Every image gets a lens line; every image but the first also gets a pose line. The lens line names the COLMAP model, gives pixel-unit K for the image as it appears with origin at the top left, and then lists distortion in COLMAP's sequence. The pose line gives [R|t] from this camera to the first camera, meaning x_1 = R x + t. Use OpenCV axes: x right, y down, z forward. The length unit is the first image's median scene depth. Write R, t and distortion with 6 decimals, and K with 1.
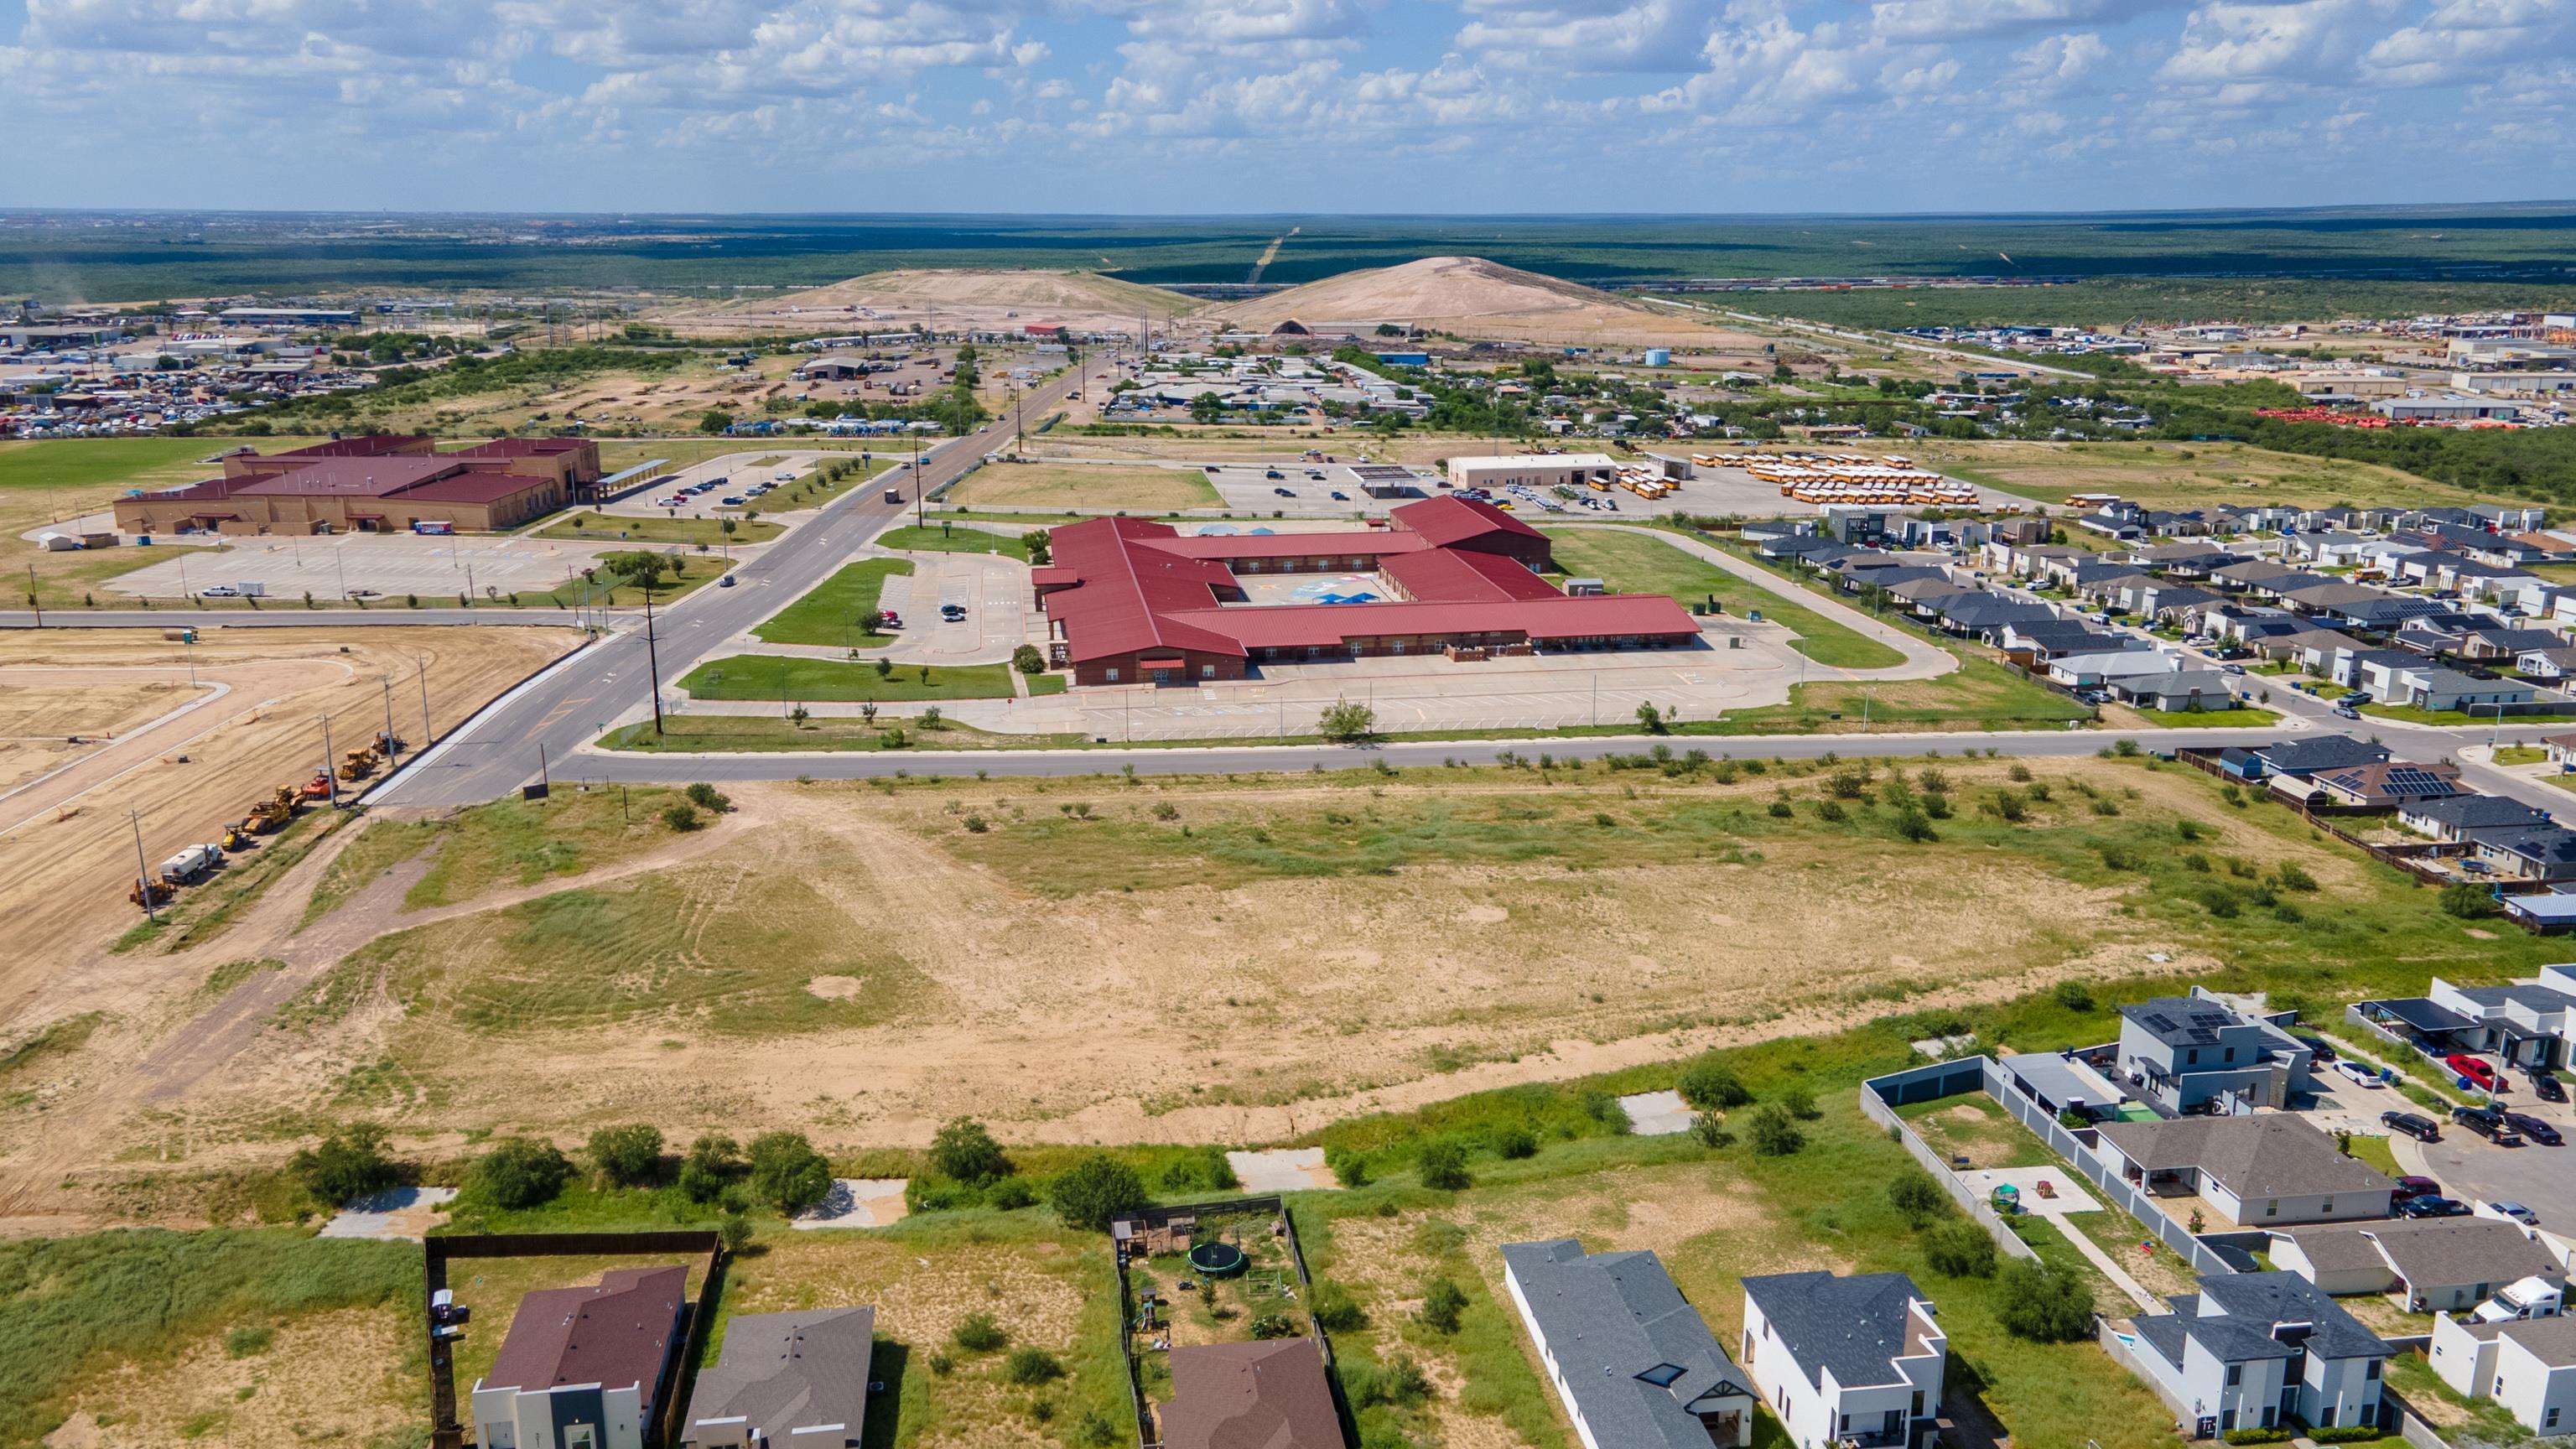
lens RADIAL K [[1891.7, 0, 1273.6], [0, 1891.7, 722.1], [0, 0, 1]] dist [0.039616, -0.001065]
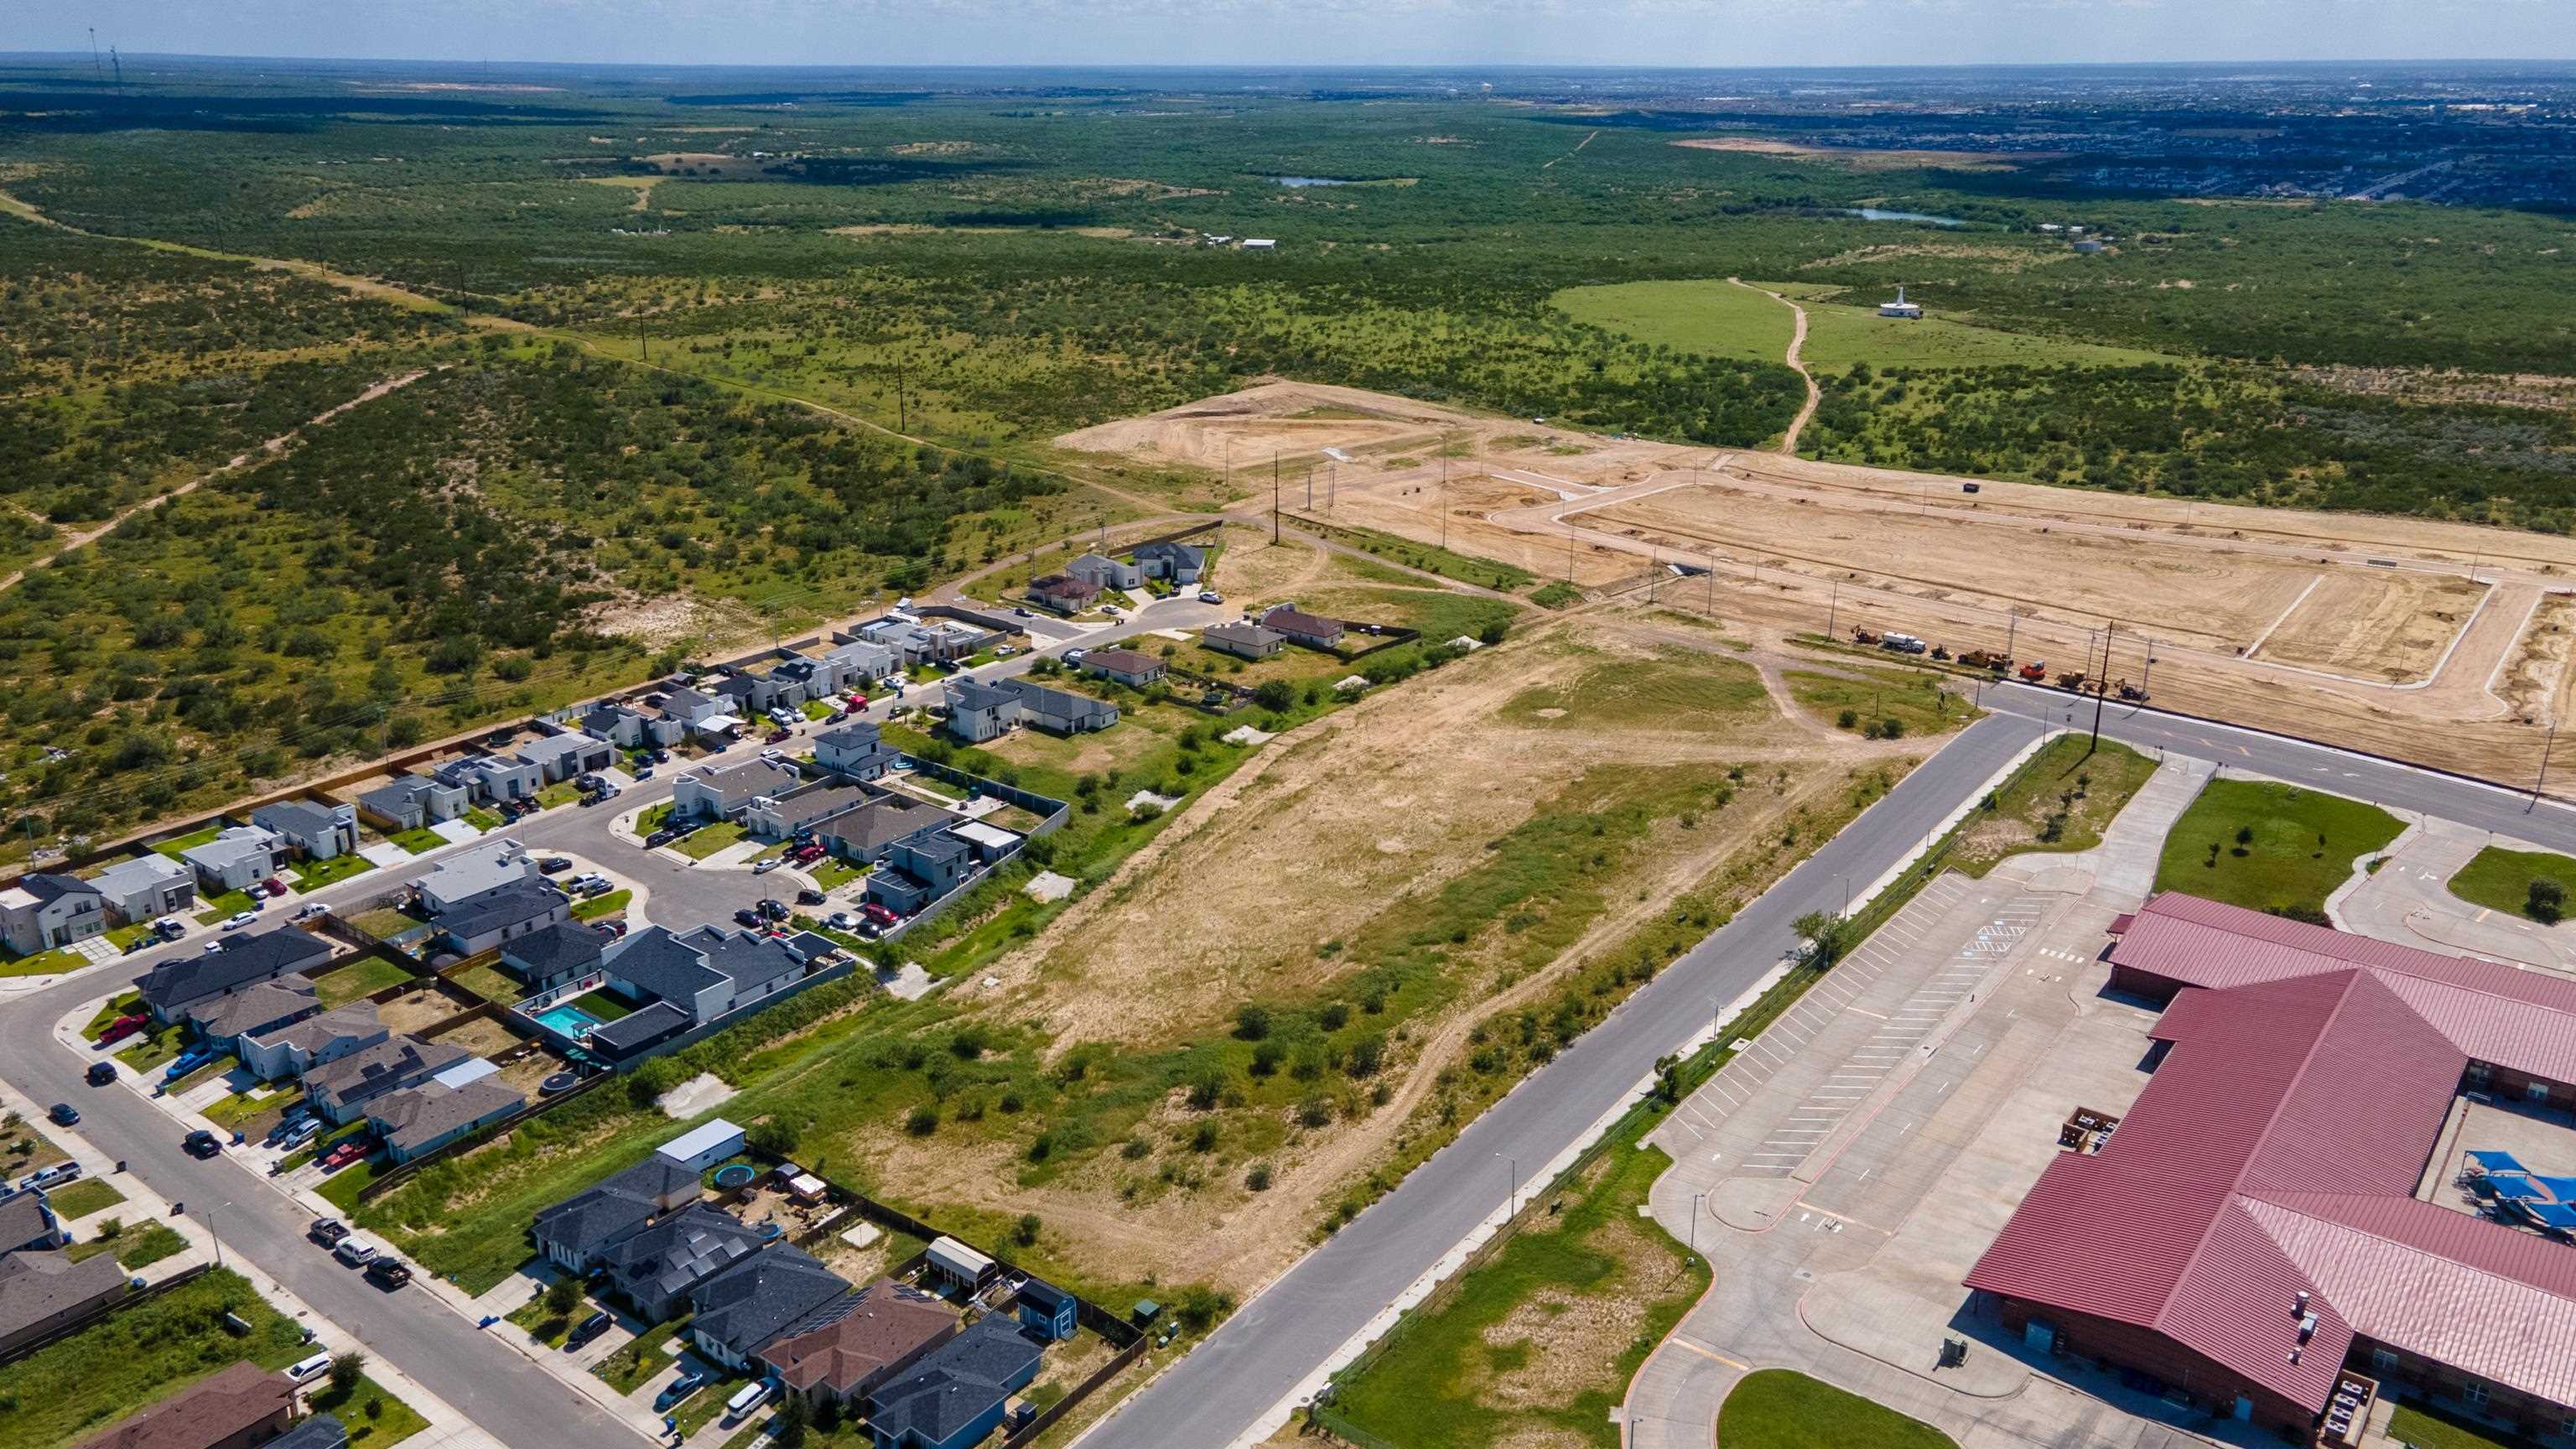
lens RADIAL K [[1950.0, 0, 1276.0], [0, 1950.0, 712.1], [0, 0, 1]] dist [0.038555, 0.010715]
pose [[-0.718667, 0.220687, -0.659405, 1.046081], [-0.185486, 0.853098, 0.487667, -0.635509], [0.670158, 0.472781, -0.572159, 1.636436]]
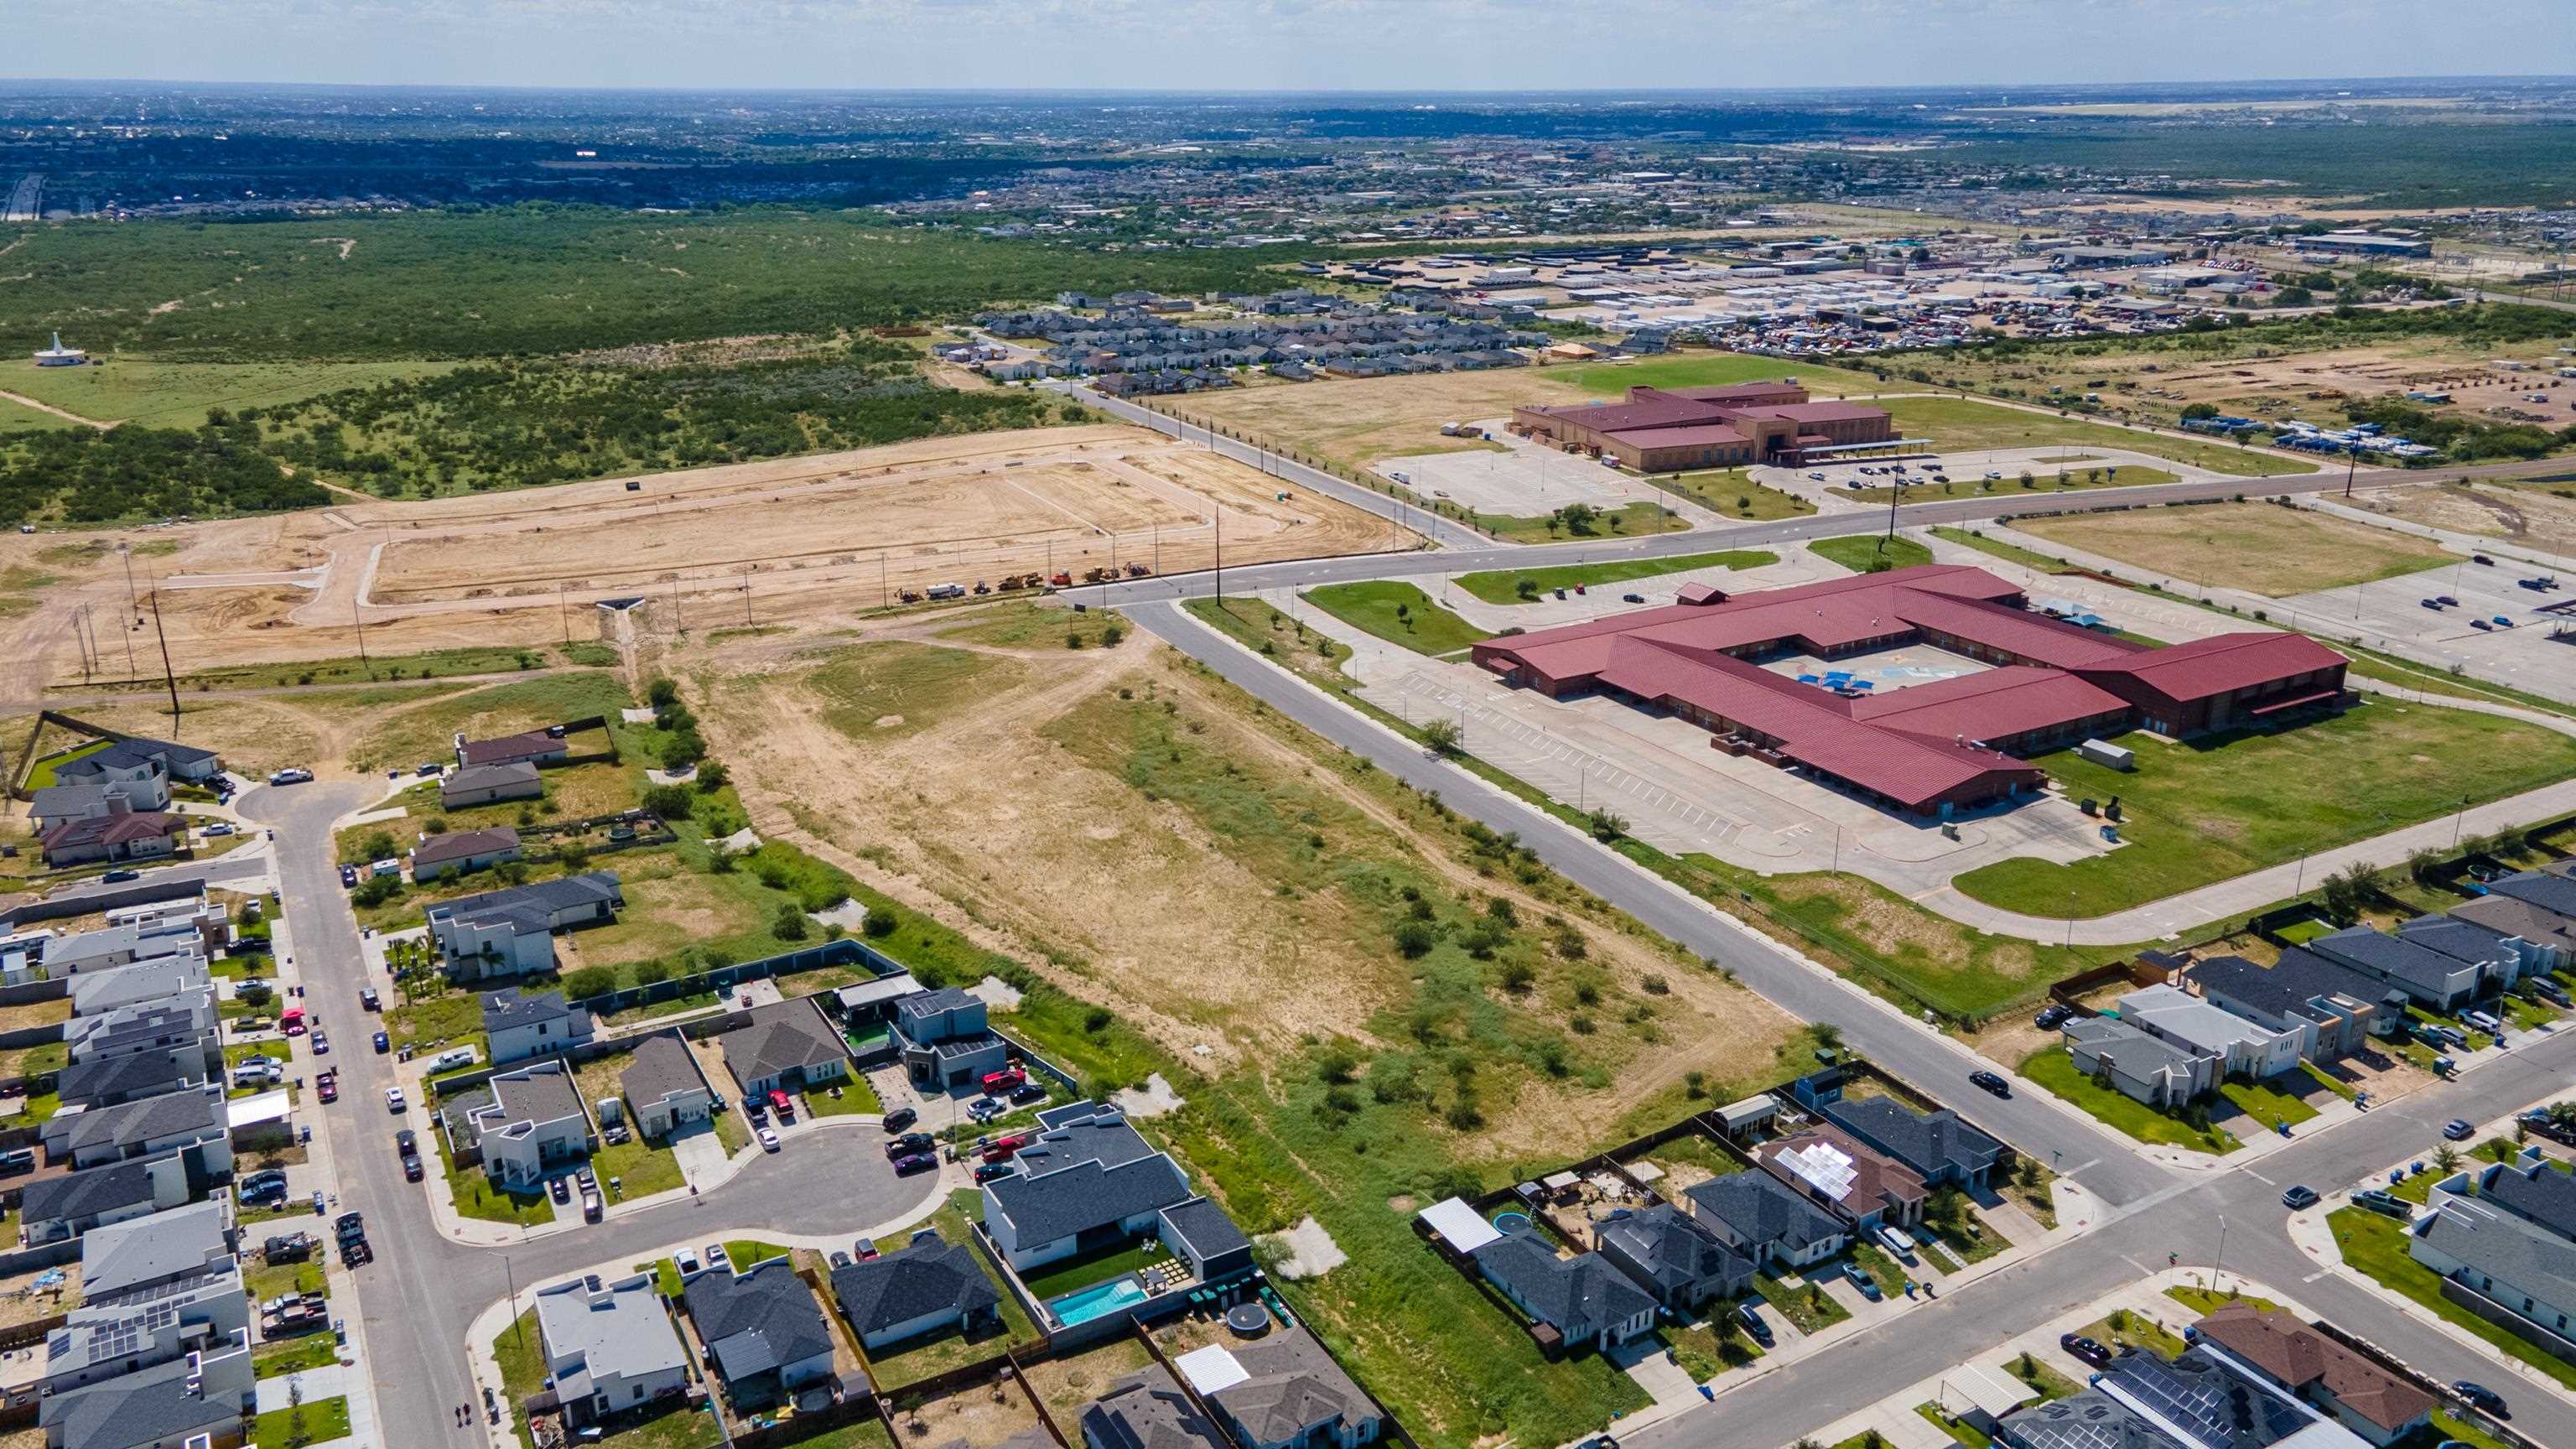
lens RADIAL K [[1867.7, 0, 1282.3], [0, 1867.7, 722.1], [0, 0, 1]] dist [0.043395, -0.000624]
pose [[0.371386, 0.301661, -0.878108, 1.336214], [-0.242526, 0.944433, 0.221873, -0.316902], [0.896244, 0.130563, 0.423910, 0.478142]]
